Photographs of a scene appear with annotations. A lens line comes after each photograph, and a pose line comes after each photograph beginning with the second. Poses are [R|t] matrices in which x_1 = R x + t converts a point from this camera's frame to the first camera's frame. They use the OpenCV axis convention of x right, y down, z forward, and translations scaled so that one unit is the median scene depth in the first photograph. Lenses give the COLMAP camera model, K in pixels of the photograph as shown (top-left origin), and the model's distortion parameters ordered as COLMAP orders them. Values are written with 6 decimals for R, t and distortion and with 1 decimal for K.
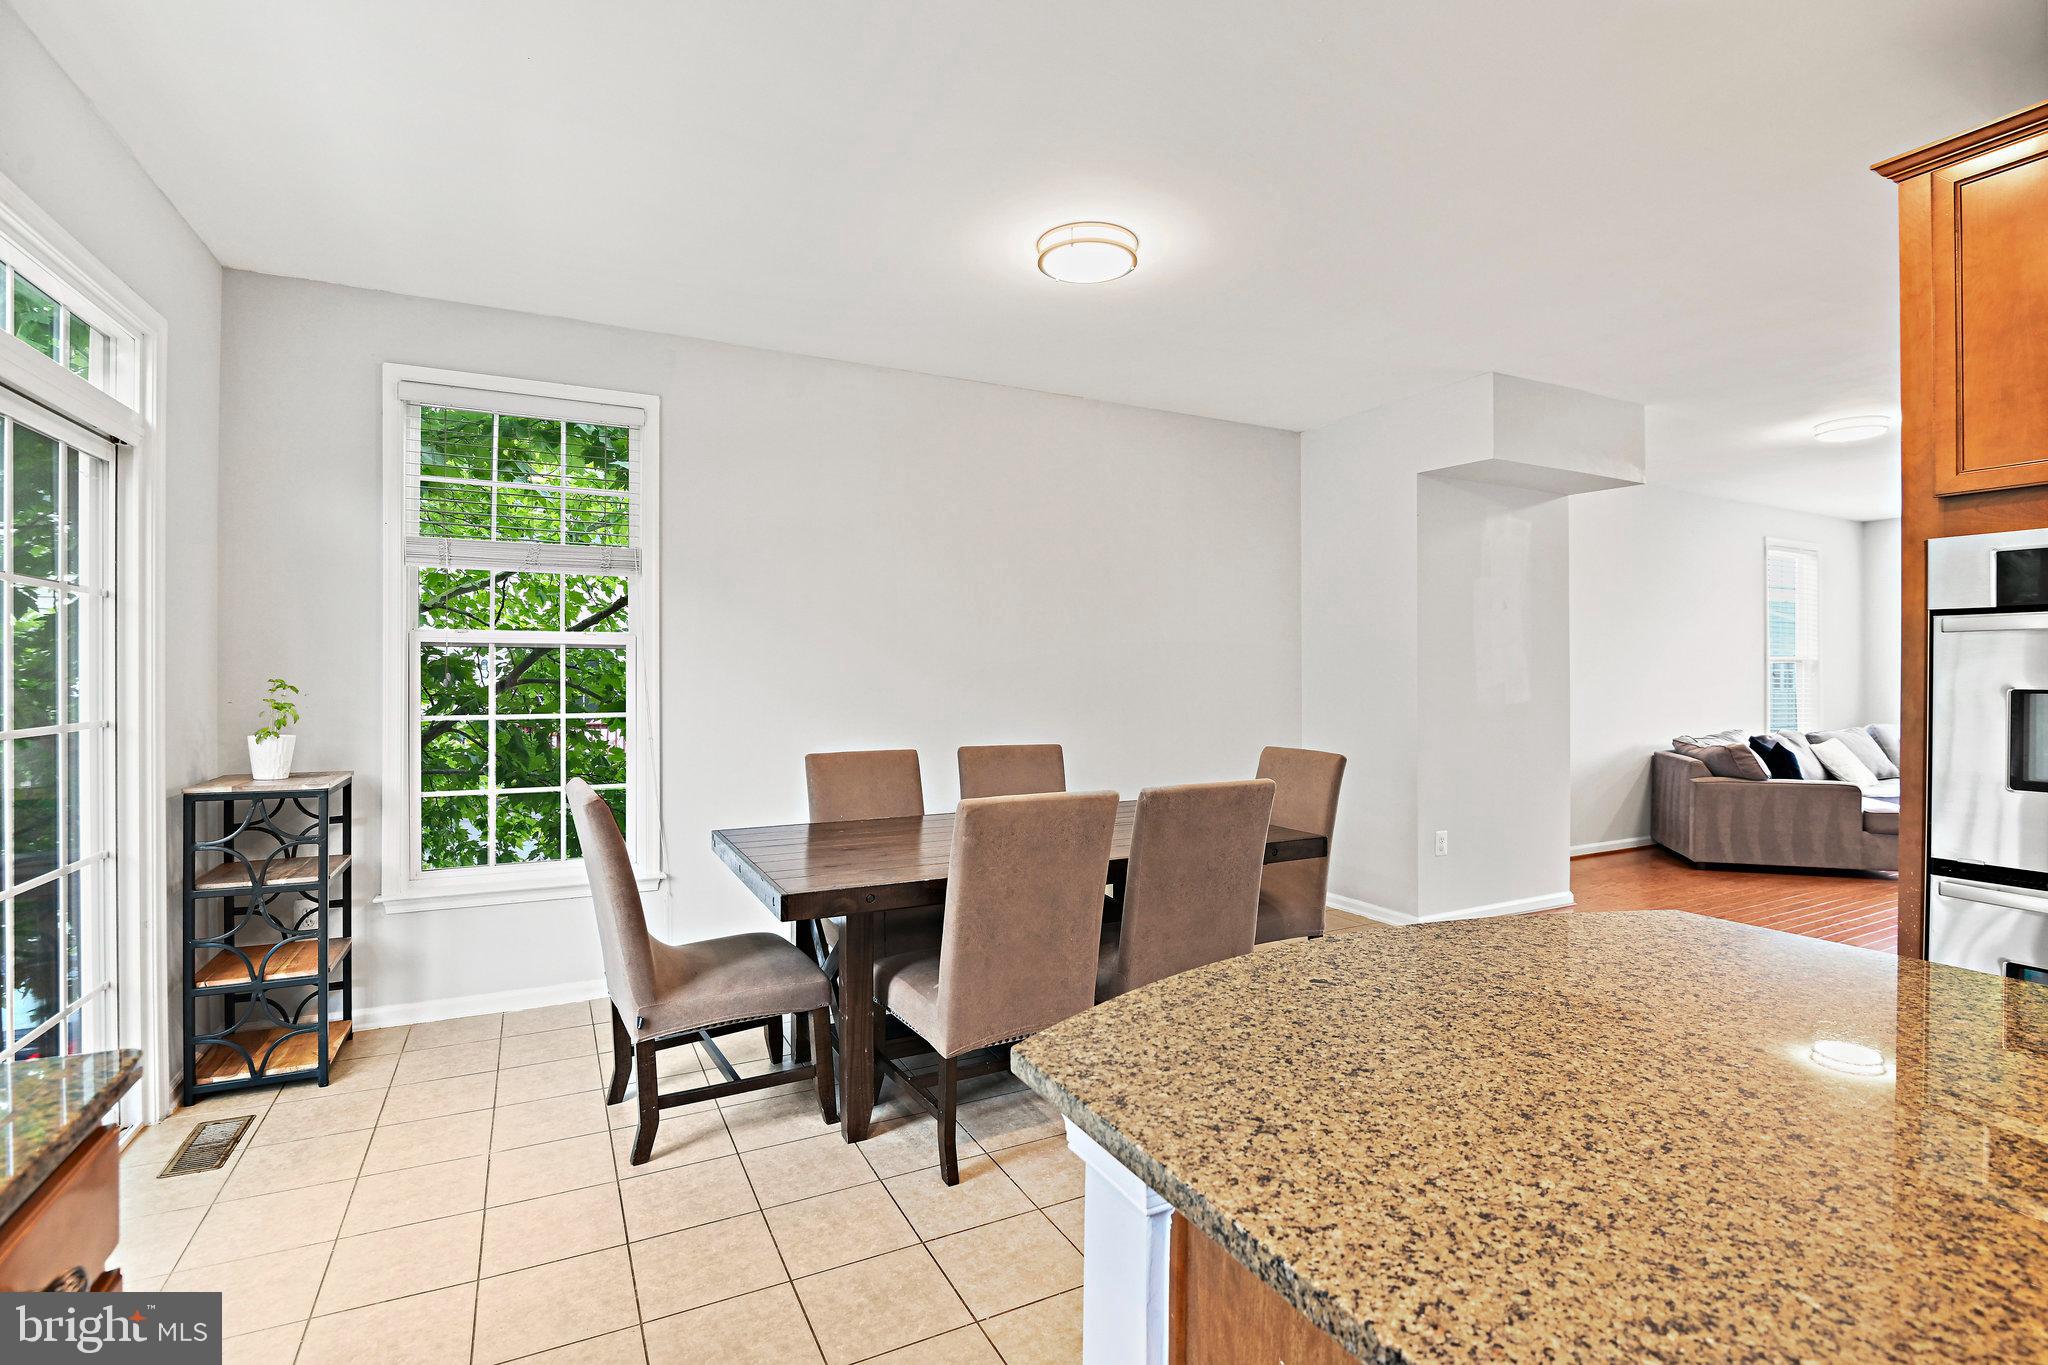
lens RADIAL K [[958.5, 0, 1005.5], [0, 958.5, 673.7], [0, 0, 1]] dist [-0.013523, -0.003113]
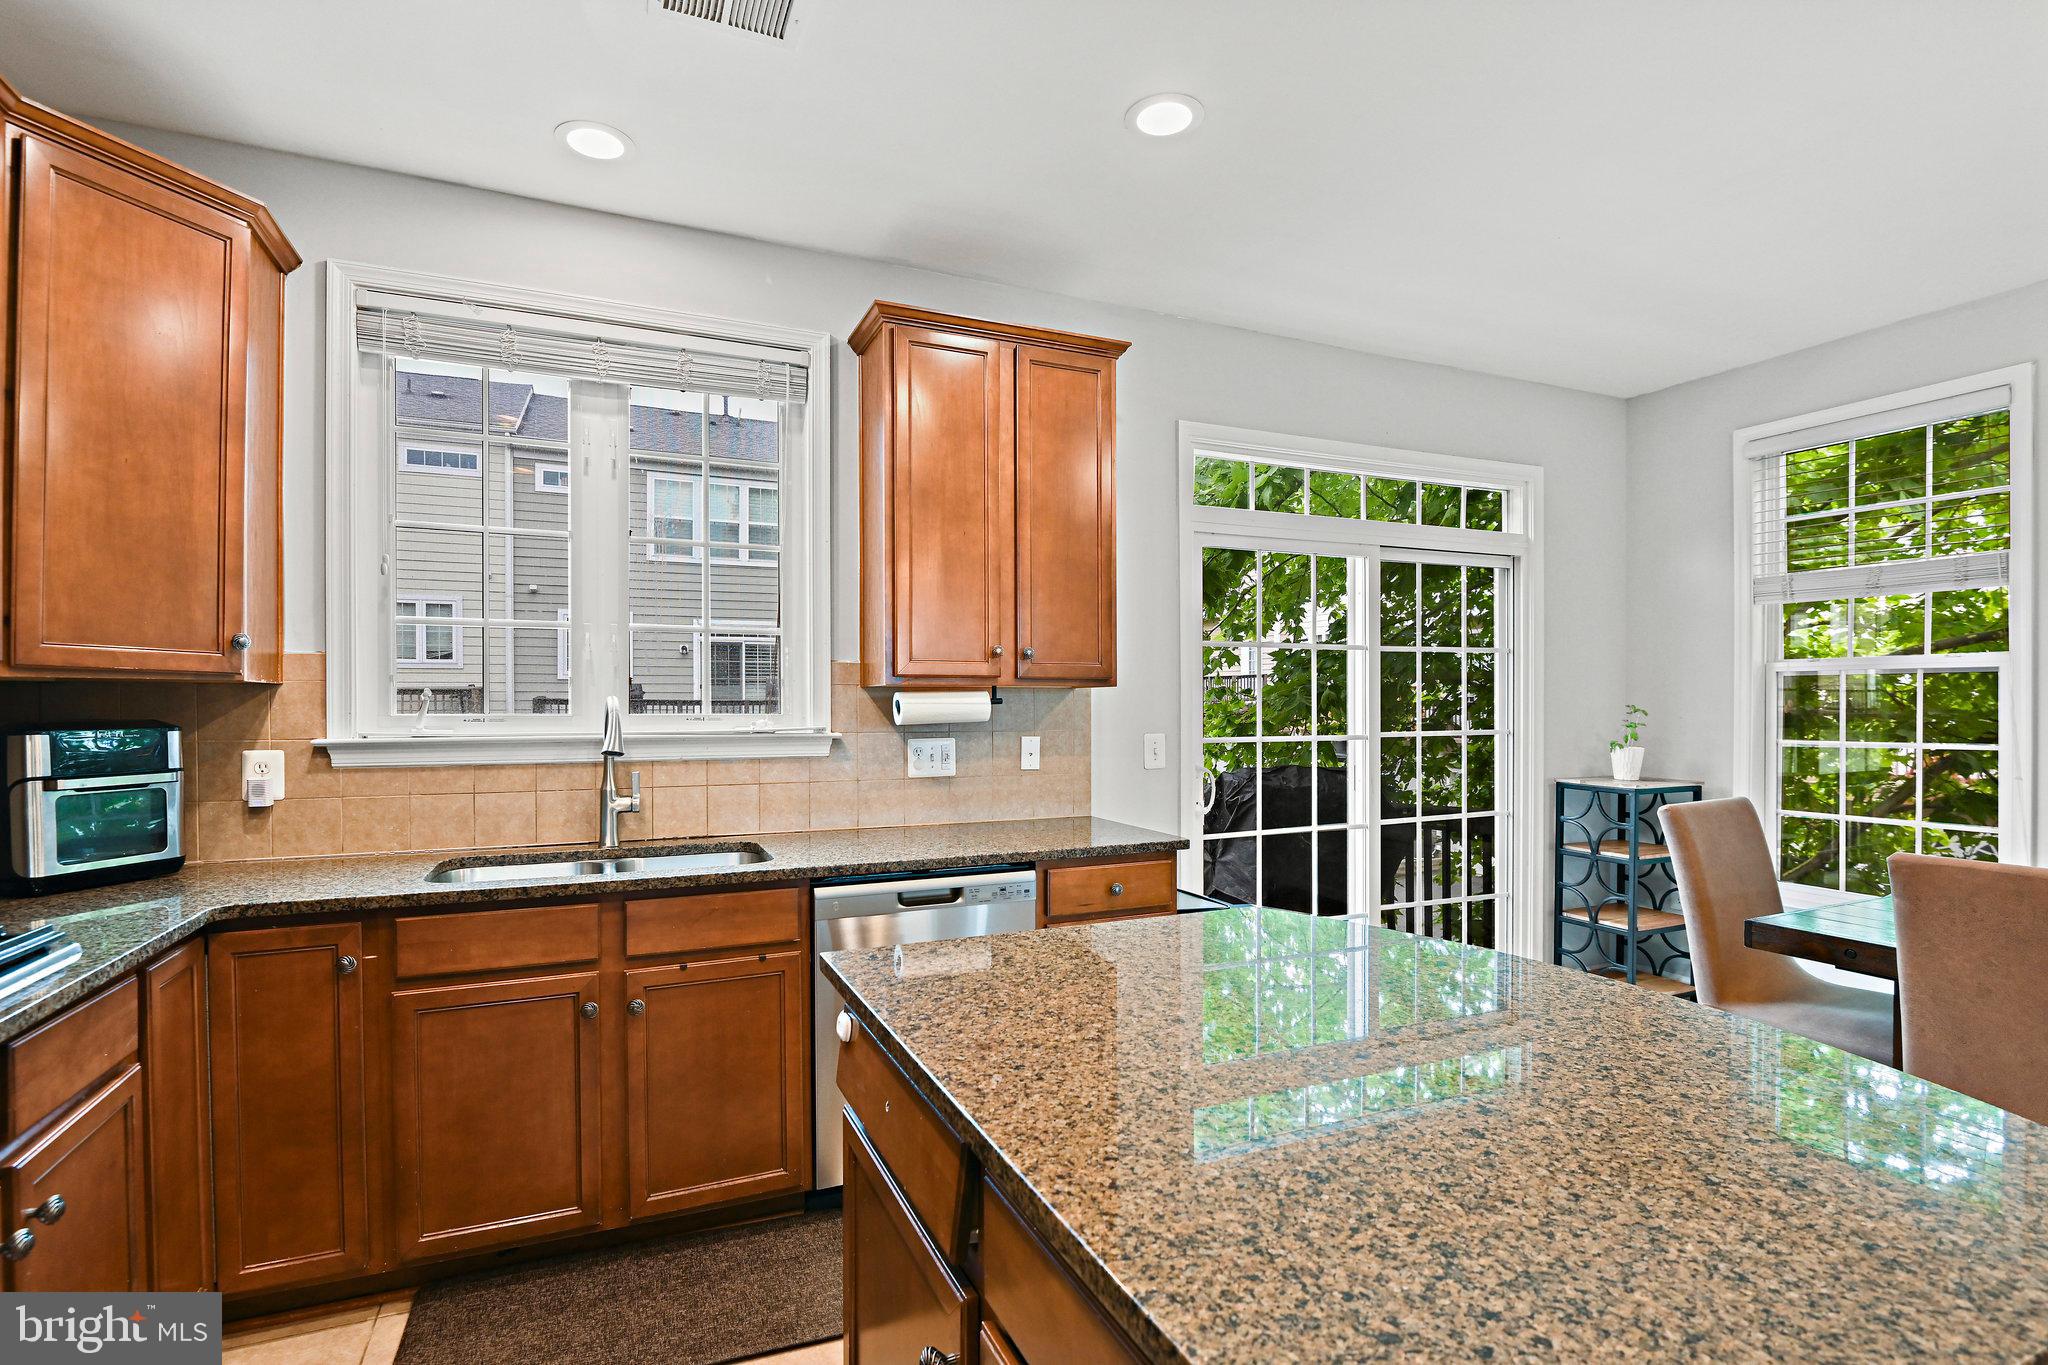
lens RADIAL K [[958.5, 0, 1013.3], [0, 958.5, 711.5], [0, 0, 1]] dist [-0.013523, -0.003113]
pose [[-0.065071, 0.012927, -0.997797, 0.493139], [0.000867, 0.999916, 0.012898, -0.002606], [0.997880, -0.000026, -0.065077, 0.181772]]
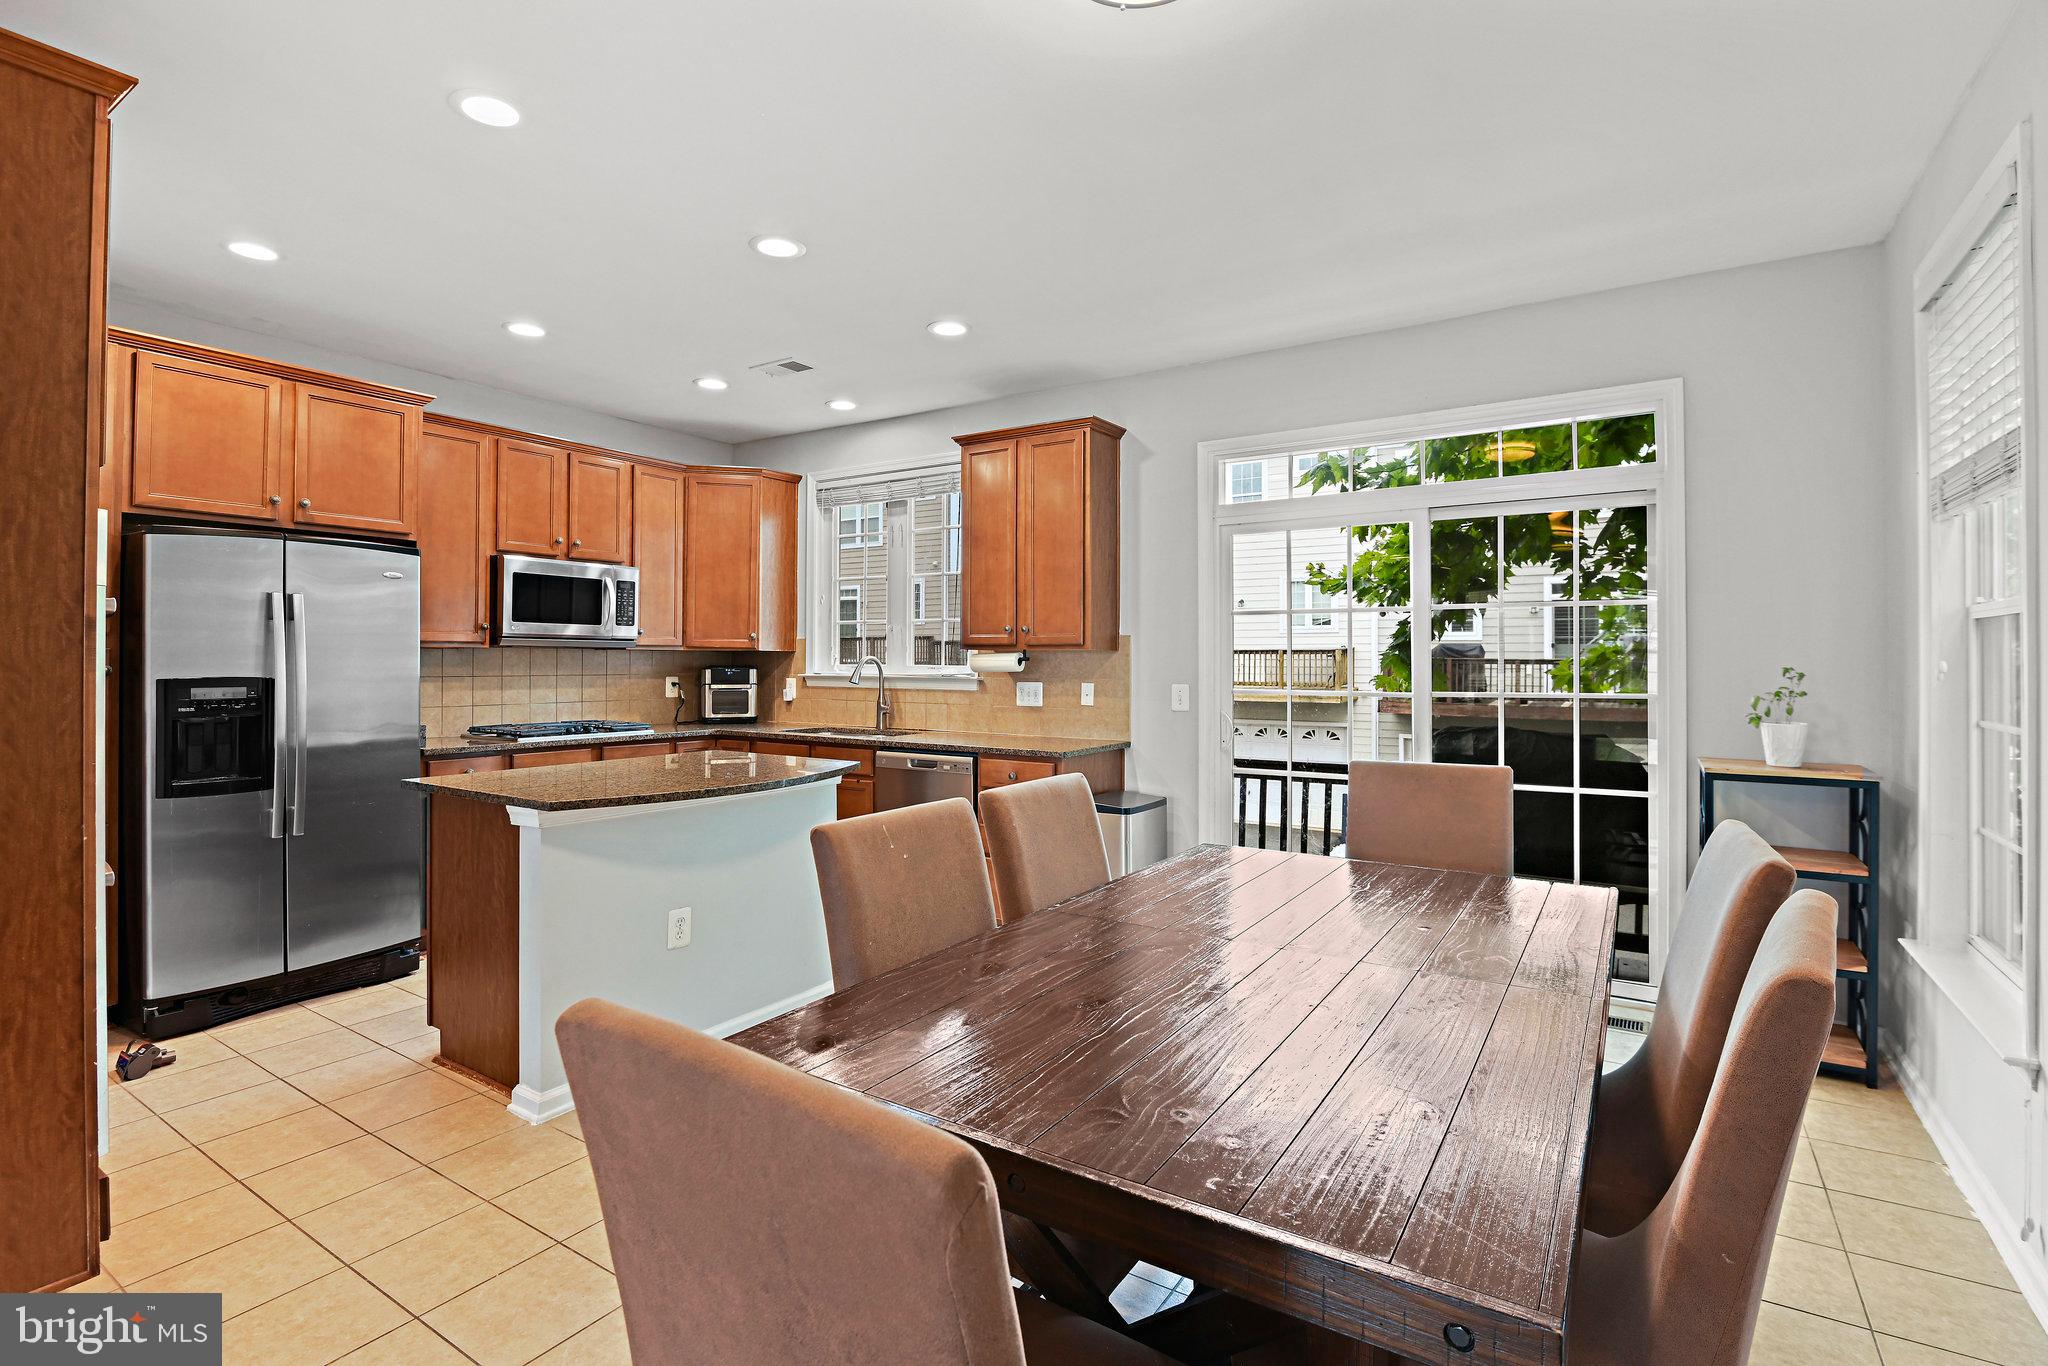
lens RADIAL K [[958.5, 0, 1026.9], [0, 958.5, 653.1], [0, 0, 1]] dist [-0.013523, -0.003113]
pose [[-0.868327, -0.003452, -0.495980, 0.341897], [-0.000440, 0.999981, -0.006190, -0.000948], [0.495992, -0.005157, -0.868312, 1.168921]]
